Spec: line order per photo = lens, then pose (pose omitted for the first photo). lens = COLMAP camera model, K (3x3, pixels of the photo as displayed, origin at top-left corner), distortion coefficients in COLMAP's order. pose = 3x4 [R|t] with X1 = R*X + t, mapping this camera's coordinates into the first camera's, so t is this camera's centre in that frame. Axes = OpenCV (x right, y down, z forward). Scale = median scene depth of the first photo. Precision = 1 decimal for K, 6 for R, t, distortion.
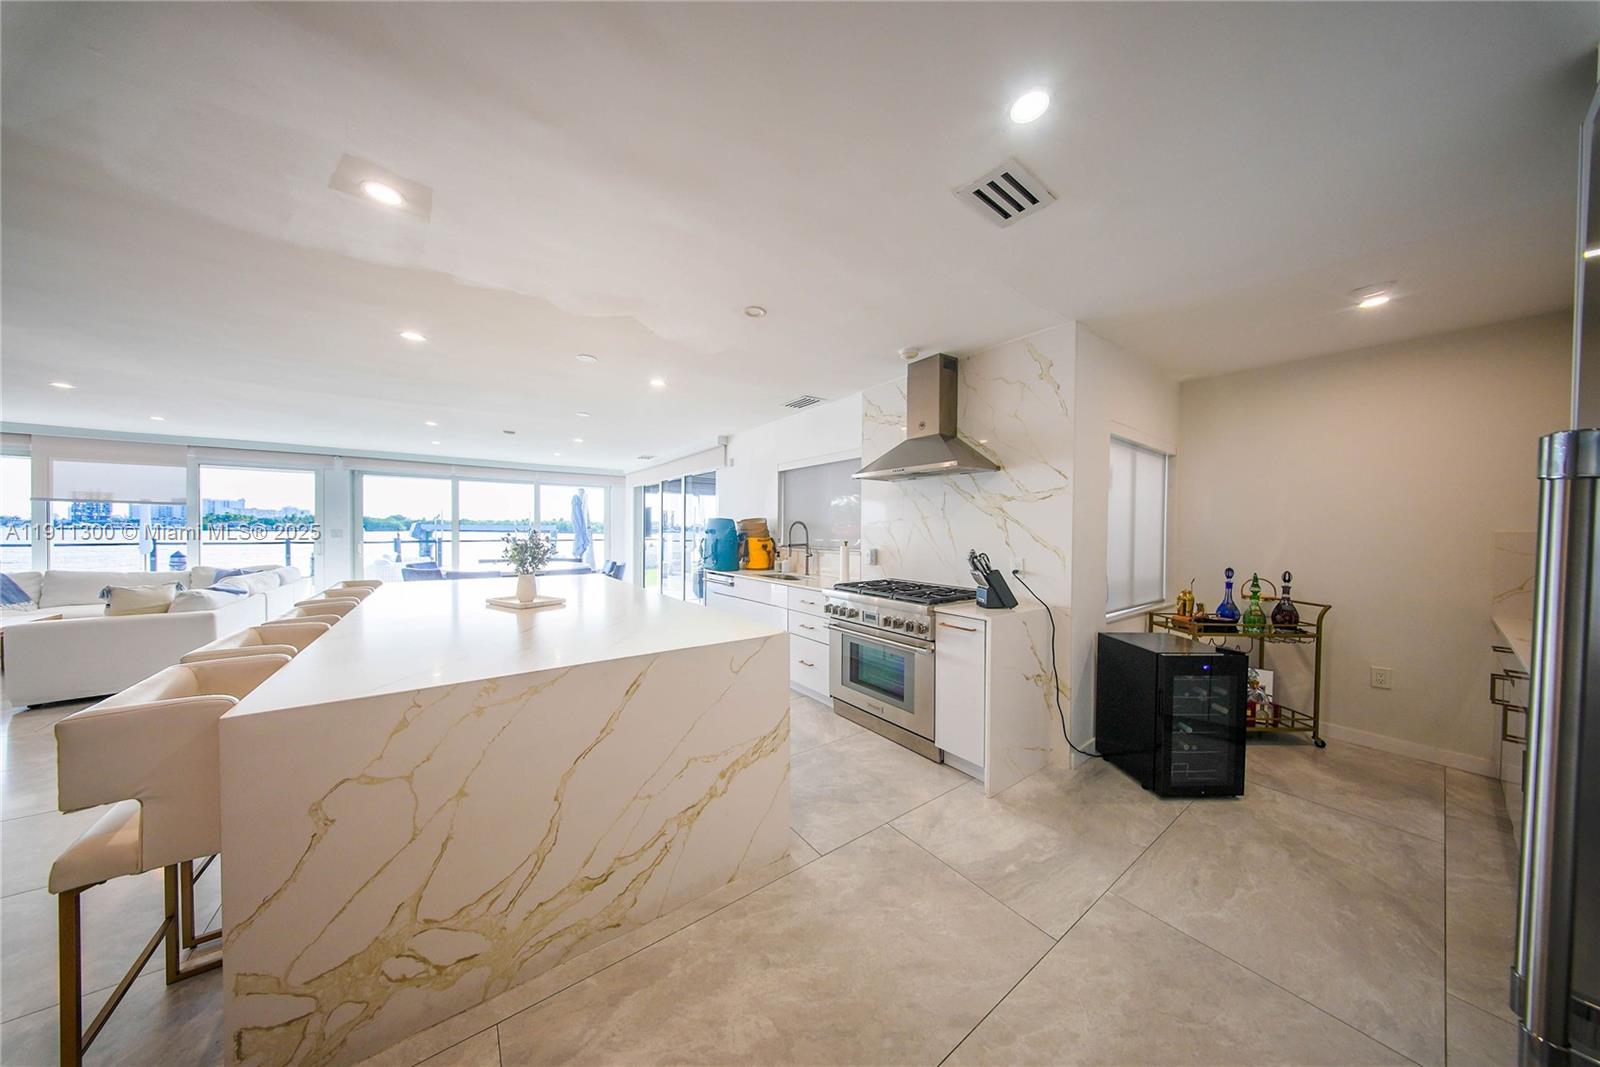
lens RADIAL K [[474.5, 0, 802.1], [0, 474.5, 537.6], [0, 0, 1]] dist [-0.009601, 0.000013]
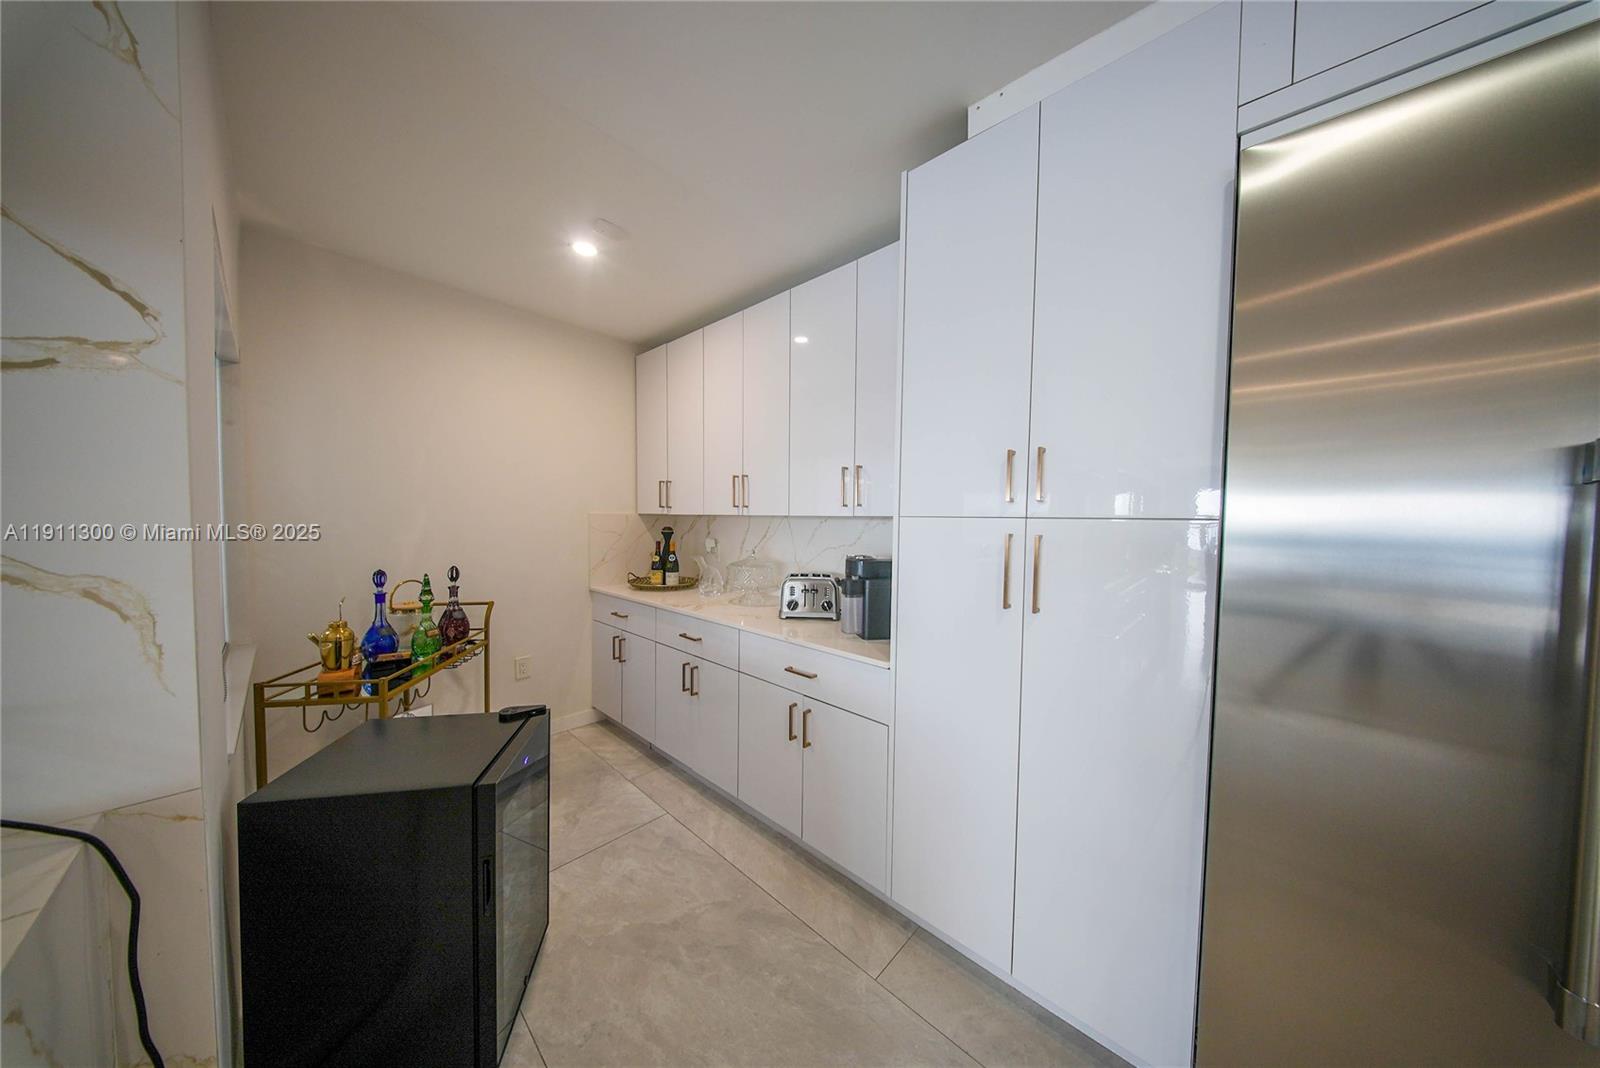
lens RADIAL K [[474.5, 0, 801.1], [0, 474.5, 533.5], [0, 0, 1]] dist [-0.009601, 0.000013]
pose [[-0.181794, -0.043630, 0.982368, 0.207369], [0.004189, 0.998972, 0.045142, -0.010530], [-0.983328, 0.012321, -0.181424, 0.596924]]
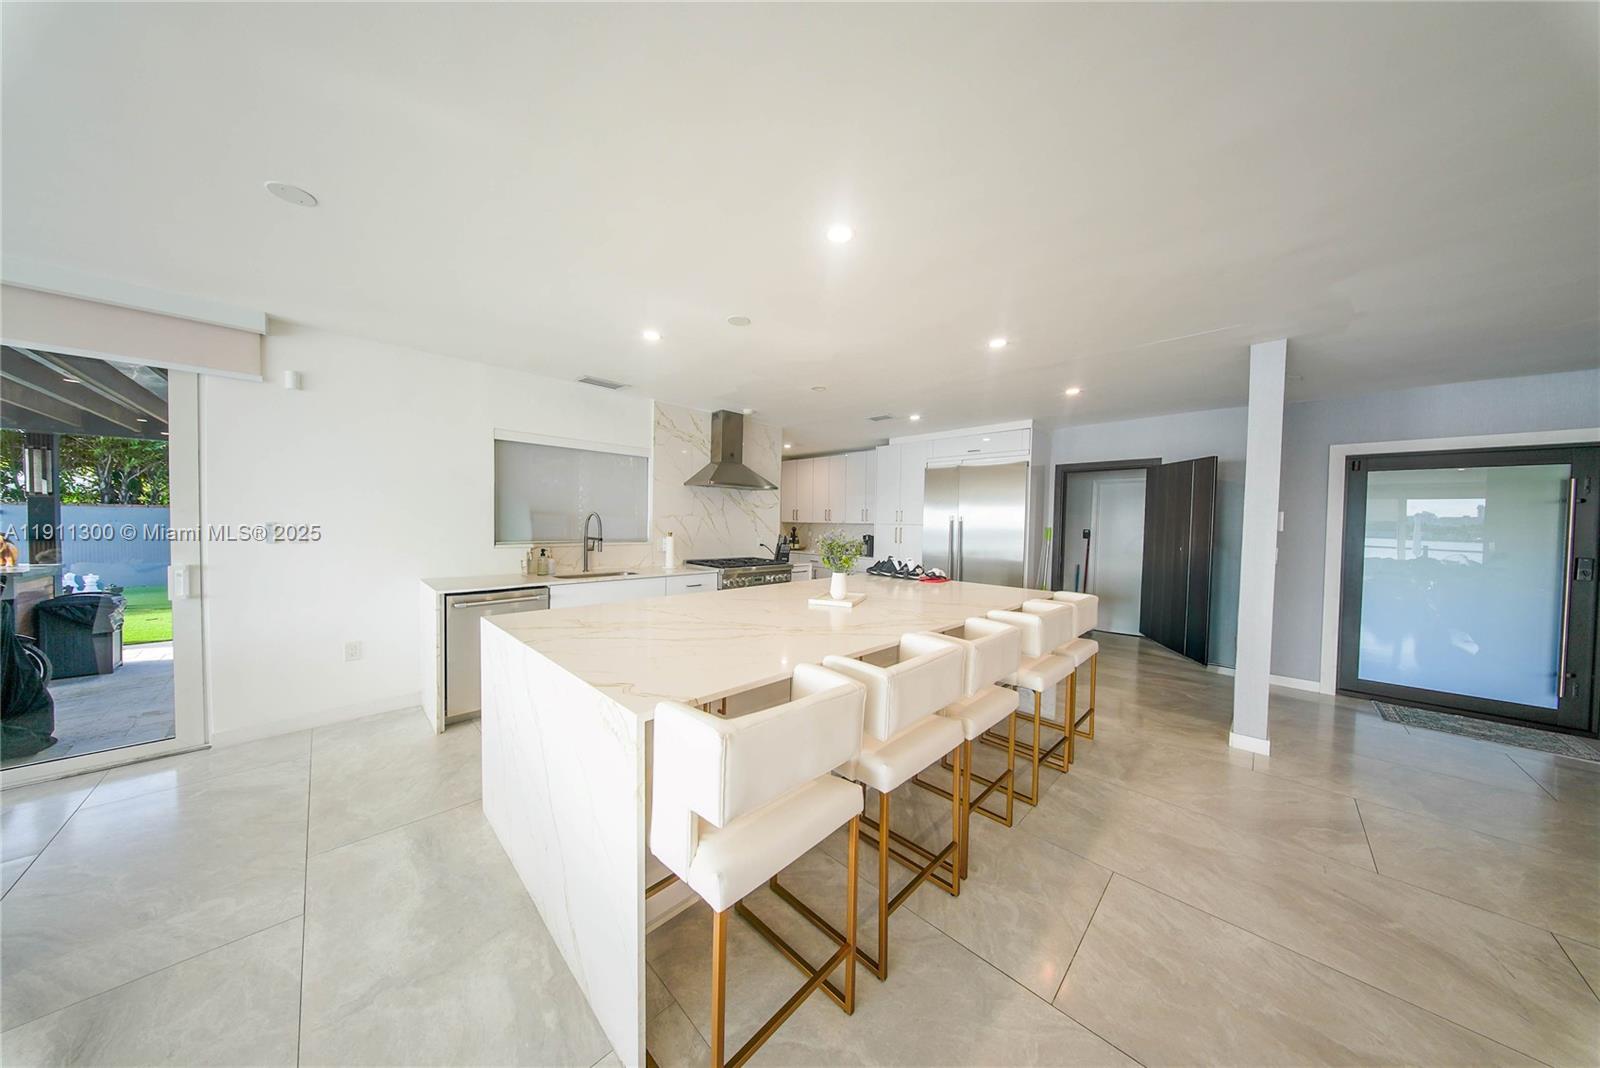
lens RADIAL K [[474.5, 0, 799.3], [0, 474.5, 530.8], [0, 0, 1]] dist [-0.009601, 0.000013]
pose [[-0.154062, -0.031188, 0.987569, -1.341122], [0.000707, 0.999498, 0.031675, -0.041959], [-0.988061, 0.005578, -0.153962, 1.062672]]
